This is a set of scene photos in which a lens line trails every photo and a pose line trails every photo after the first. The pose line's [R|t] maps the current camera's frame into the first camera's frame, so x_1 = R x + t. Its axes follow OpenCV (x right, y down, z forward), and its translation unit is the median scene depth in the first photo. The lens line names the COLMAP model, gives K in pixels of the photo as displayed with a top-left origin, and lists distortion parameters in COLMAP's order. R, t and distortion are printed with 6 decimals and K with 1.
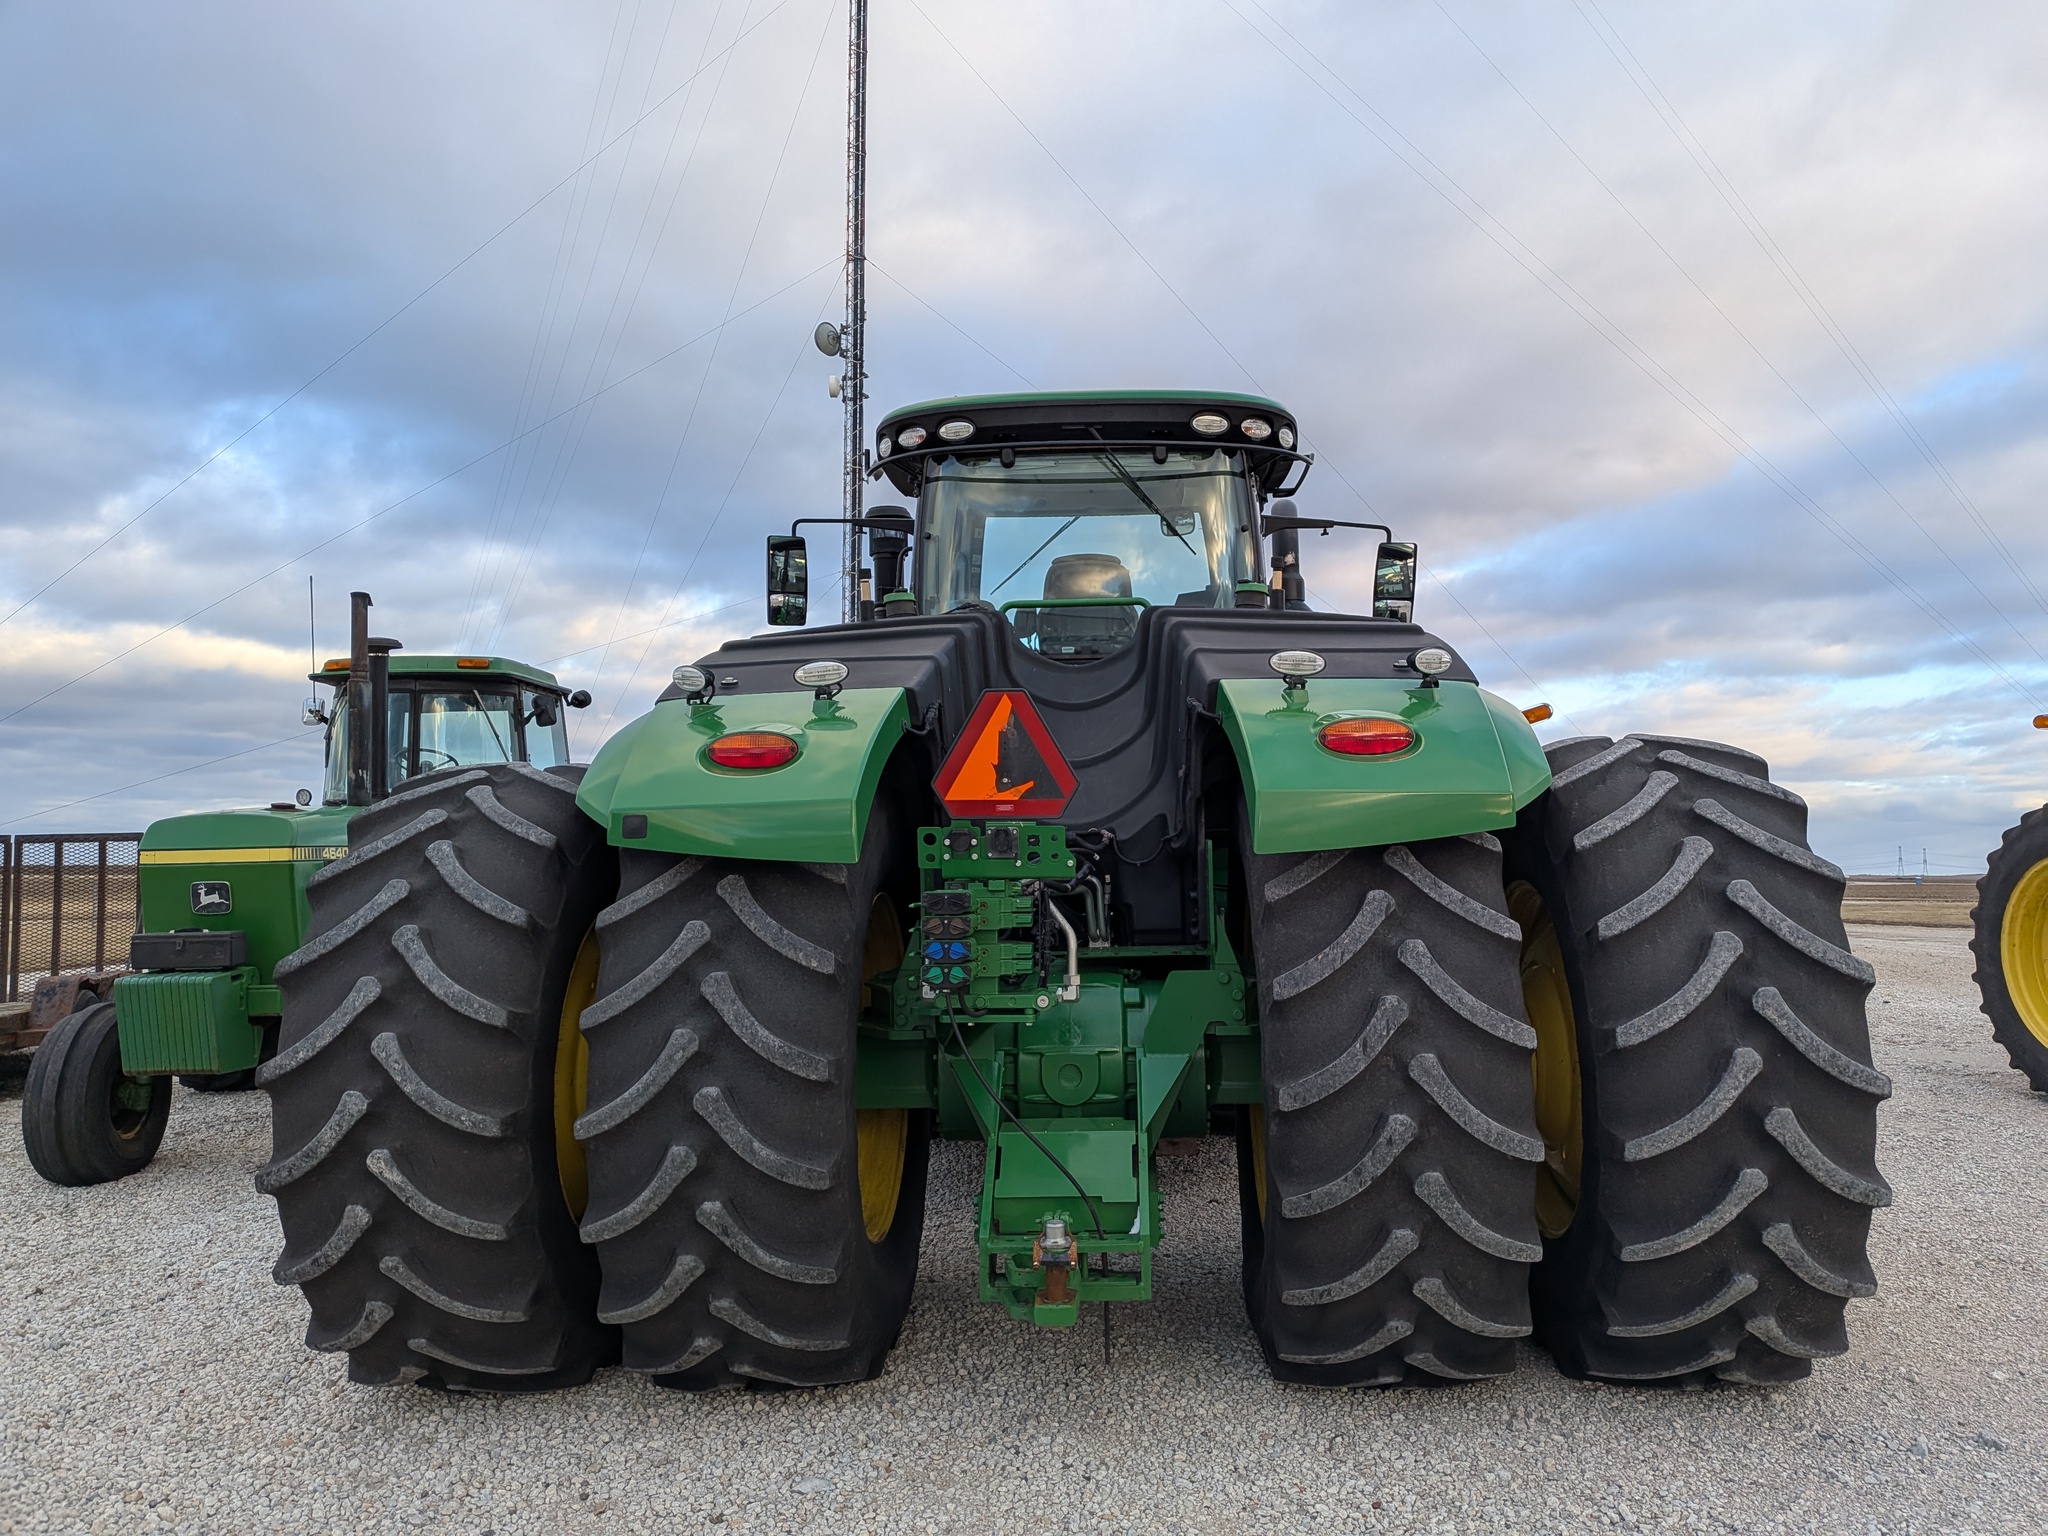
lens RADIAL K [[1415.7, 0, 1024.0], [0, 1415.7, 768.0], [0, 0, 1]] dist [0.053139, -0.075106]
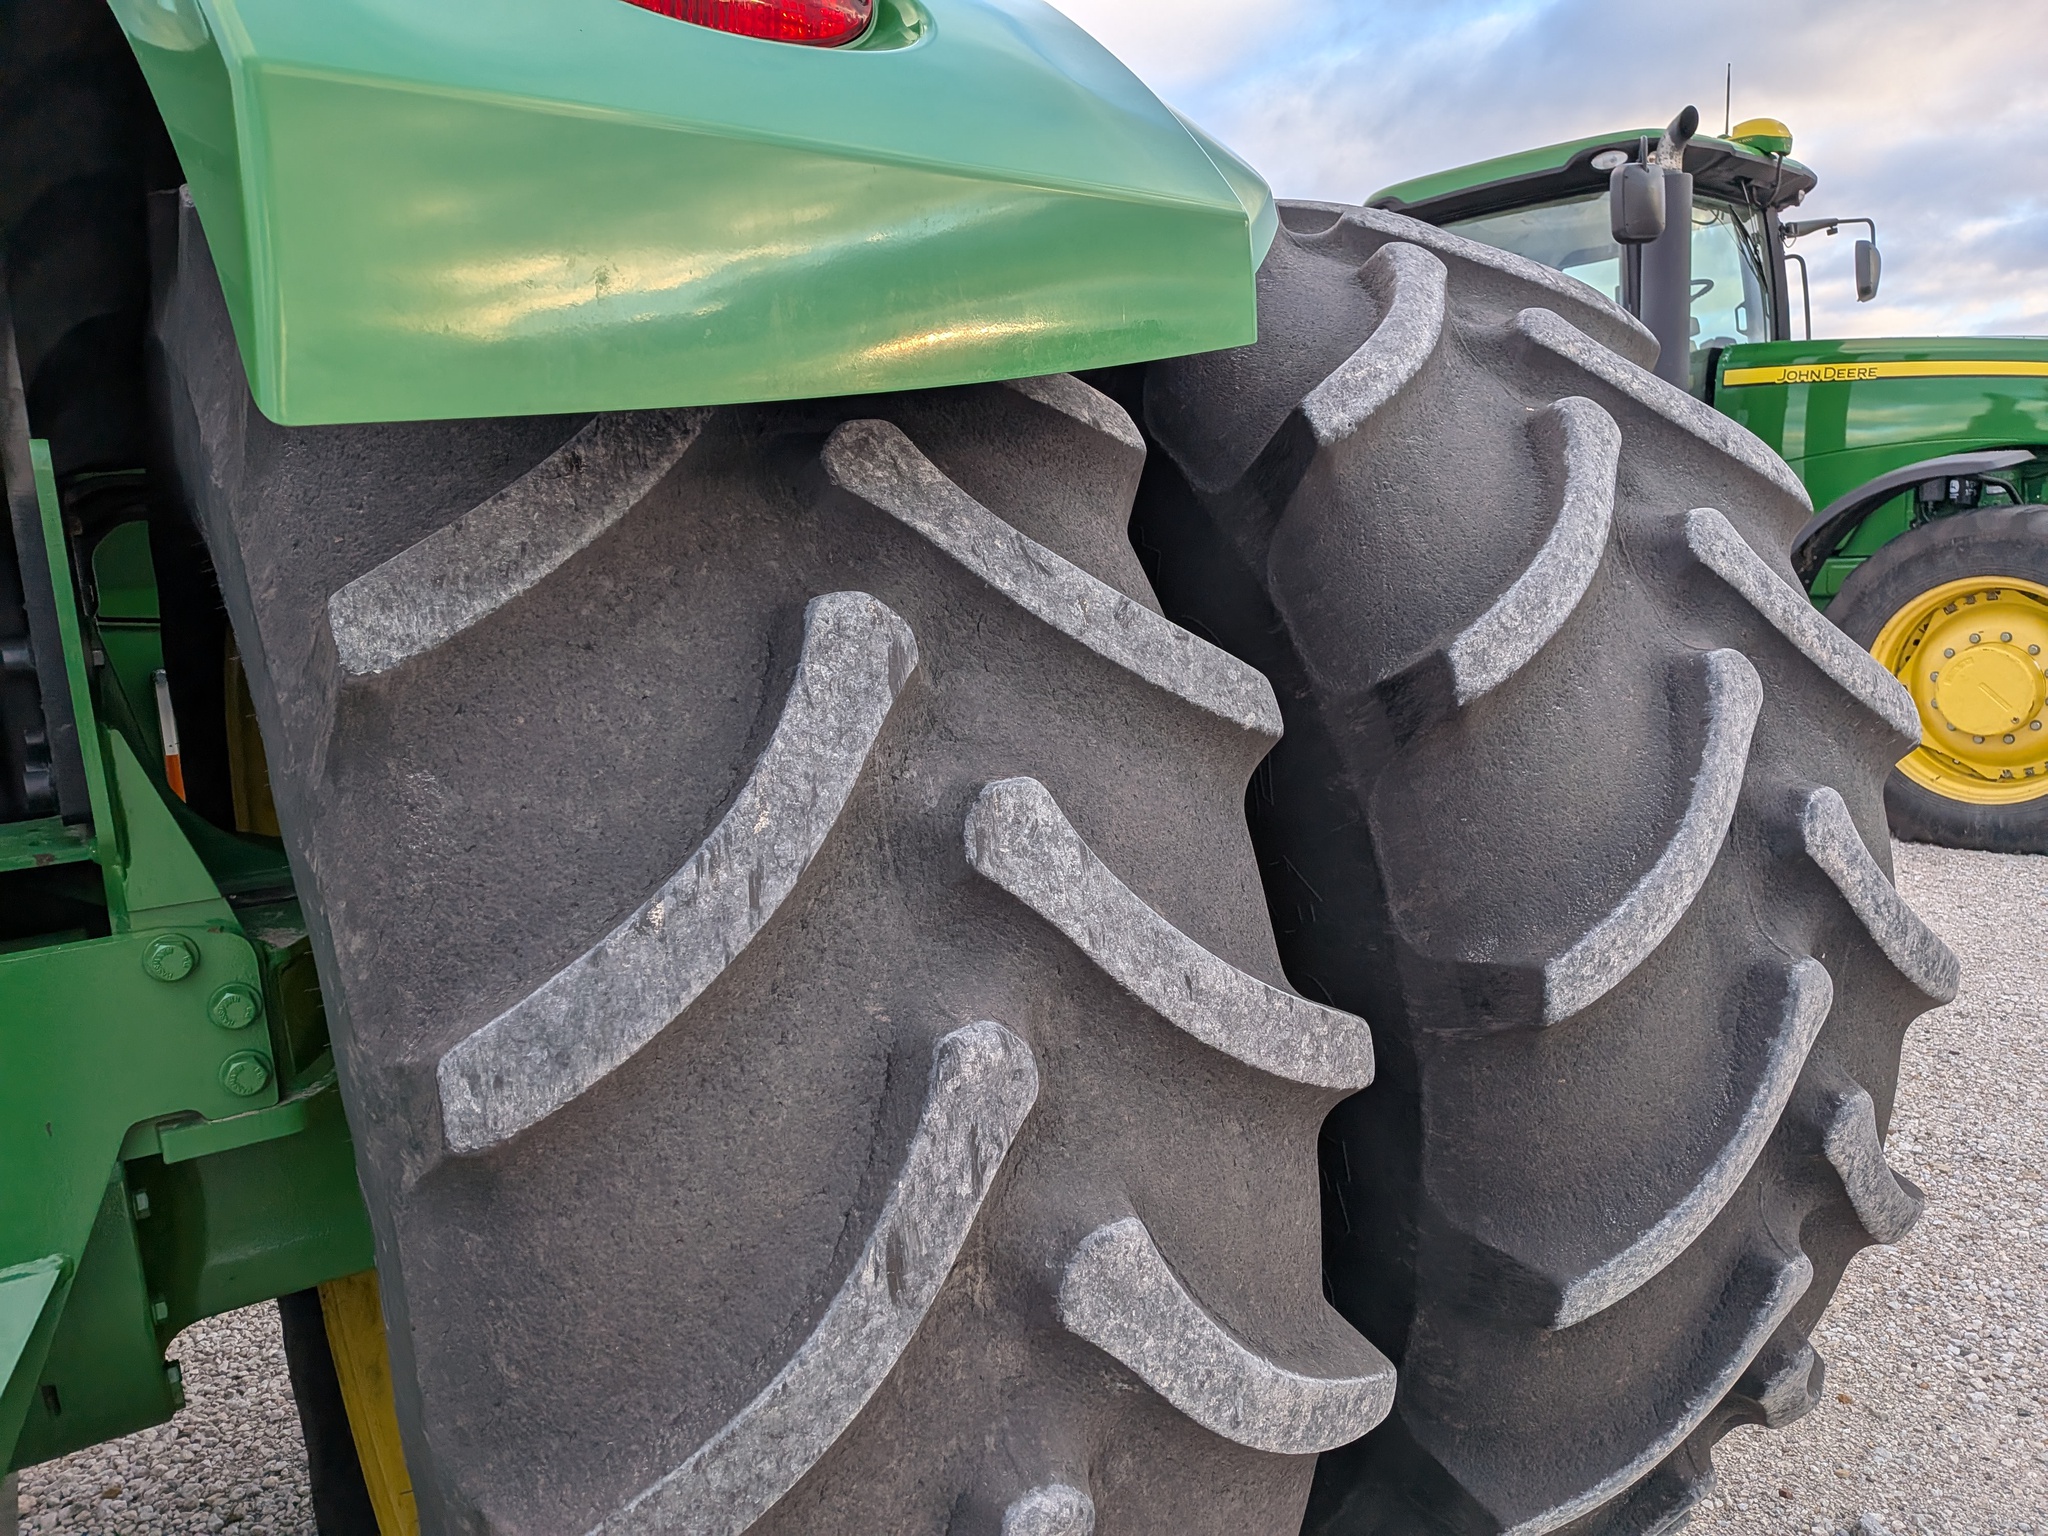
lens RADIAL K [[1391.9, 0, 1024.0], [0, 1391.9, 768.0], [0, 0, 1]] dist [0.074986, 0.000332]
pose [[0.784750, -0.131659, 0.605668, 0.118294], [0.011008, 0.979985, 0.198765, 0.065285], [-0.619714, -0.149313, 0.770493, 0.758878]]
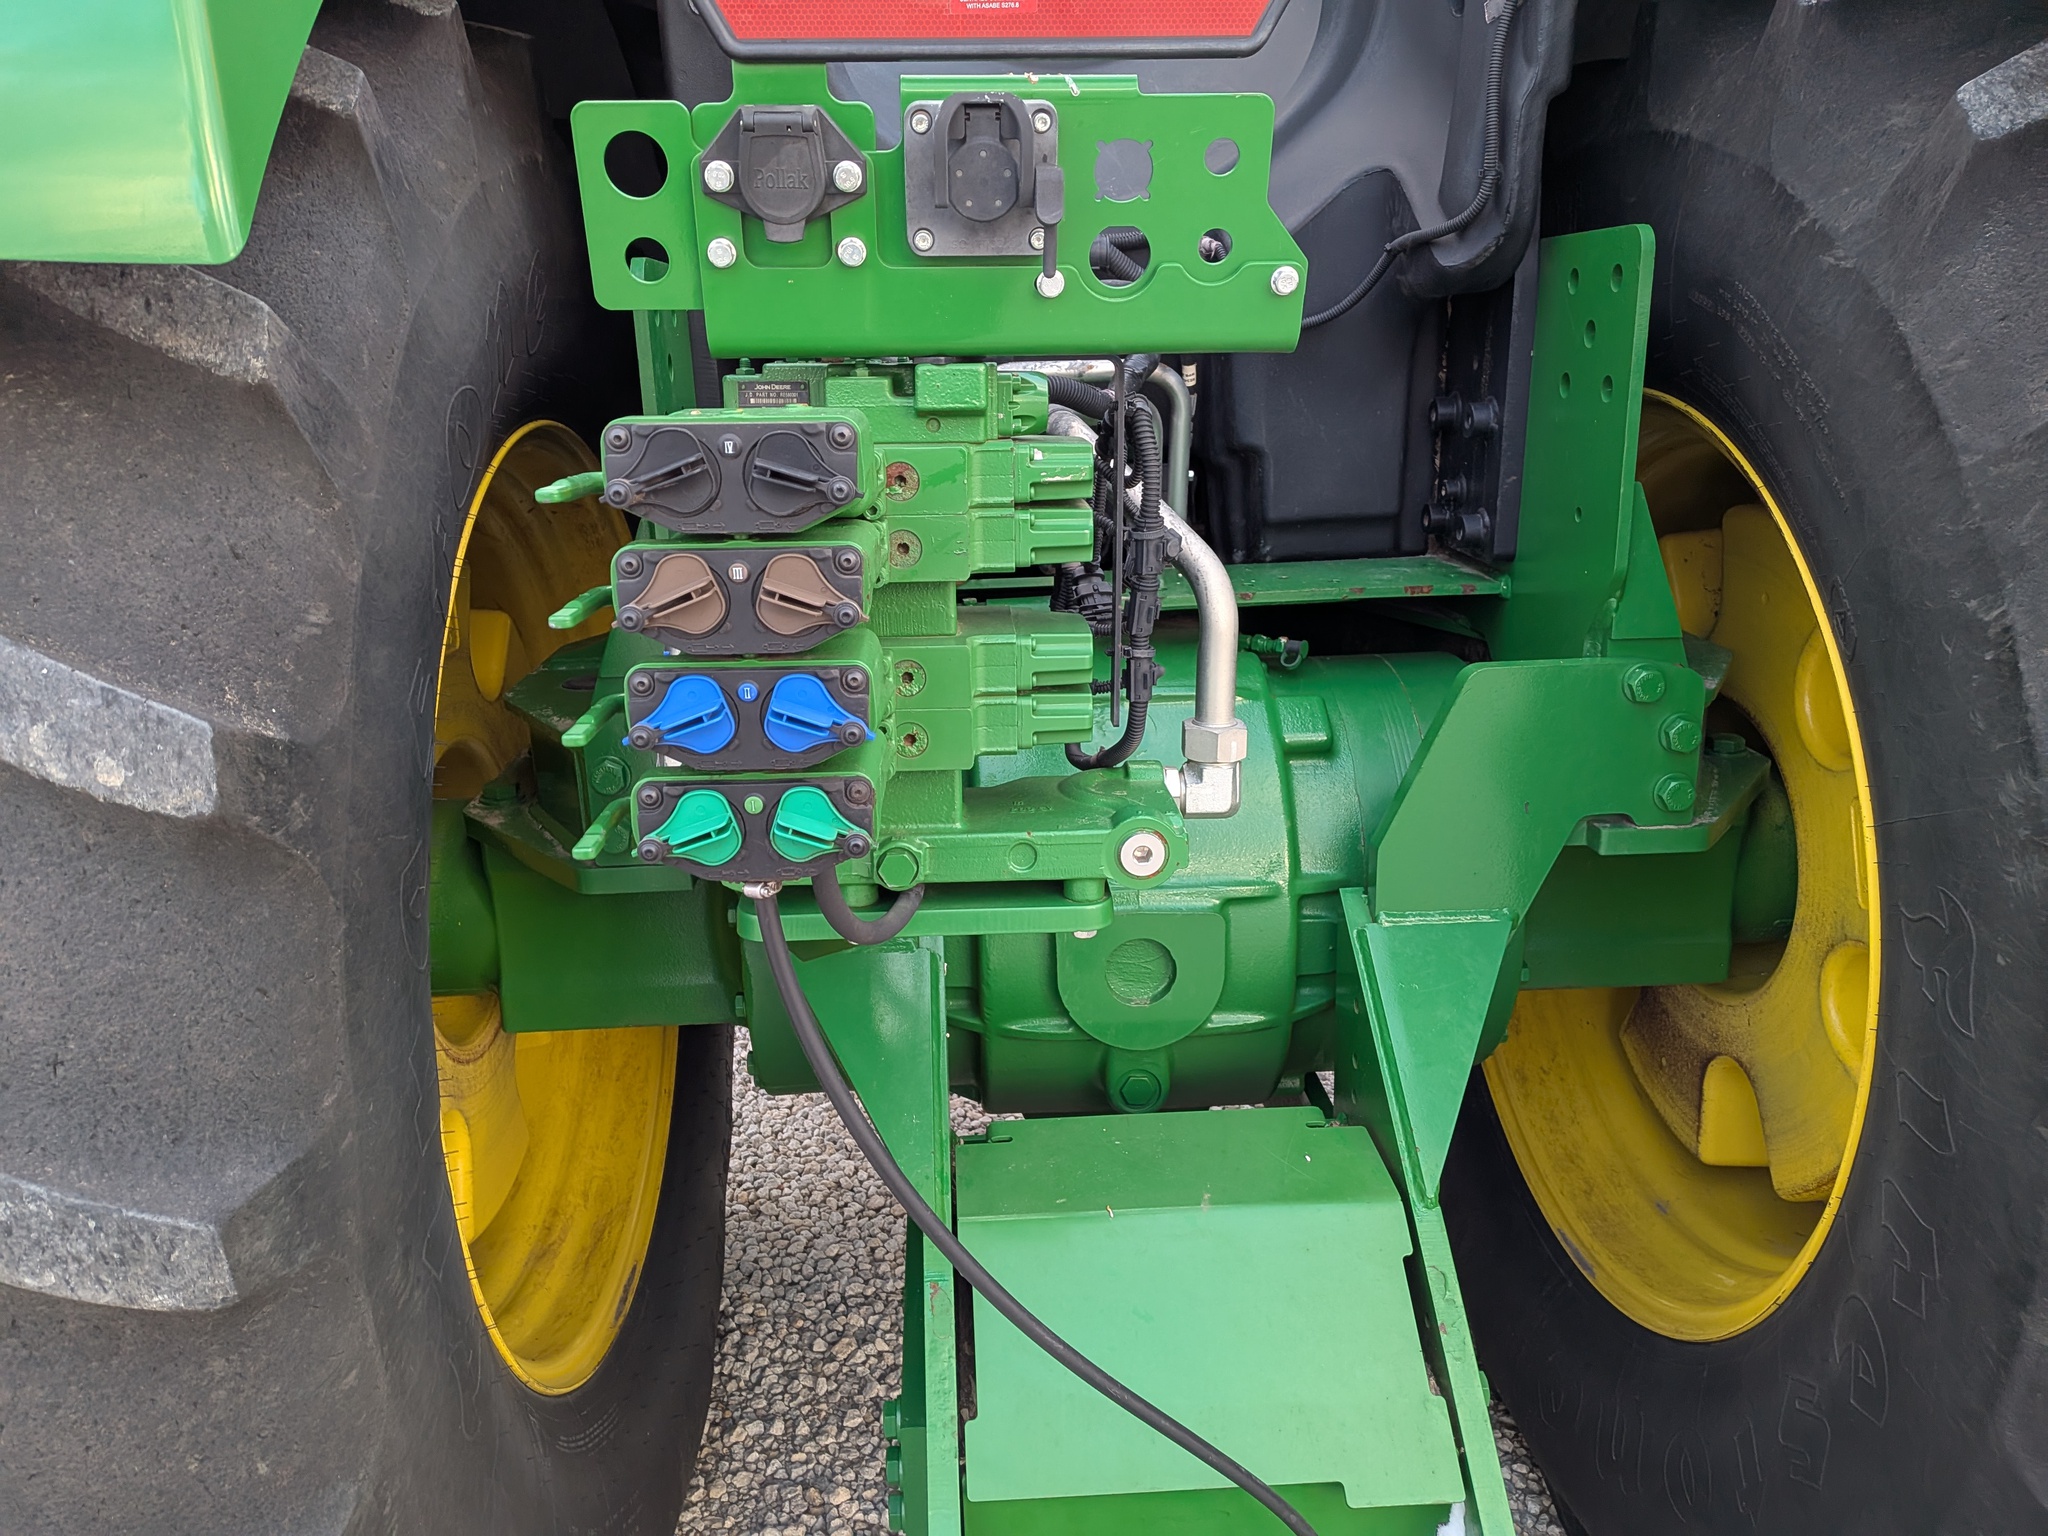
lens RADIAL K [[1415.7, 0, 1024.0], [0, 1415.7, 768.0], [0, 0, 1]] dist [0.053139, -0.075106]
pose [[0.990638, -0.040595, 0.130337, -0.041291], [-0.004342, 0.944910, 0.327303, 0.067221], [-0.136444, -0.324805, 0.935887, 0.779167]]
